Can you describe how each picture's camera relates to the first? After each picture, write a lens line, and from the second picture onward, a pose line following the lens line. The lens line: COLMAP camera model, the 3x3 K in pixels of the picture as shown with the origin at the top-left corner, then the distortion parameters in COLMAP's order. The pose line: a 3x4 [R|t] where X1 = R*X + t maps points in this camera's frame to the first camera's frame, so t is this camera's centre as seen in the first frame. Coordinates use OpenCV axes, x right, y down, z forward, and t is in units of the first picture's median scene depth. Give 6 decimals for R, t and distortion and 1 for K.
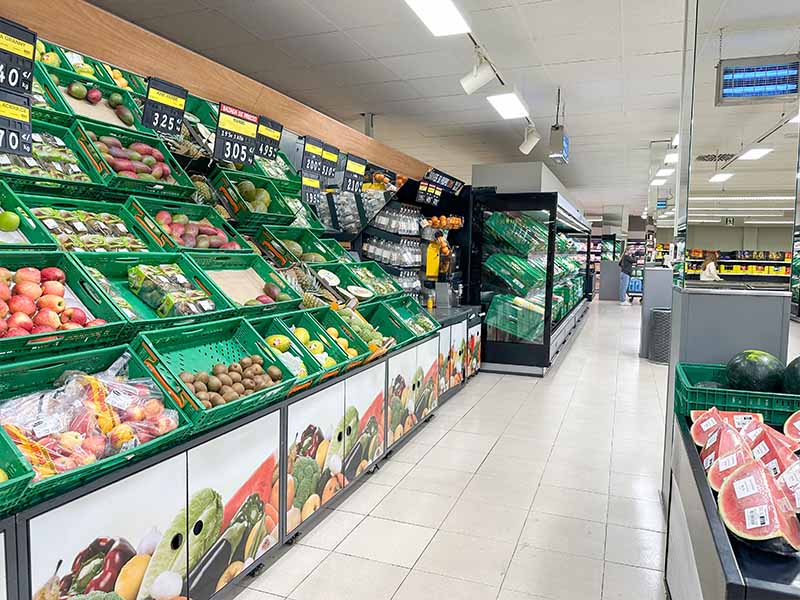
lens RADIAL K [[584.9, 0, 399.4], [0, 584.9, 297.9], [0, 0, 1]] dist [0.007842, 0.001484]
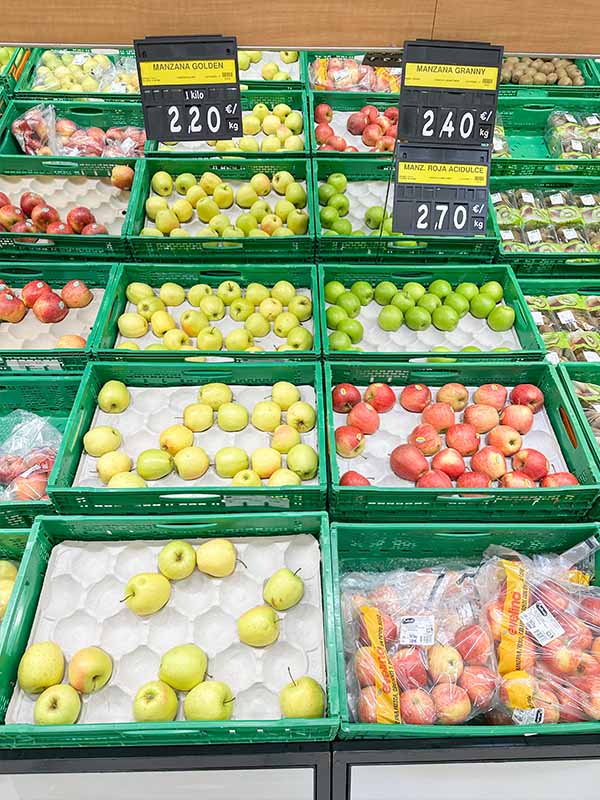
lens RADIAL K [[584.9, 0, 301.1], [0, 584.9, 394.4], [0, 0, 1]] dist [0.007842, 0.001484]
pose [[0.397688, 0.124632, -0.909017, -0.051773], [-0.070649, 0.991950, 0.105094, -0.109486], [0.914797, 0.022427, 0.403292, 0.518030]]
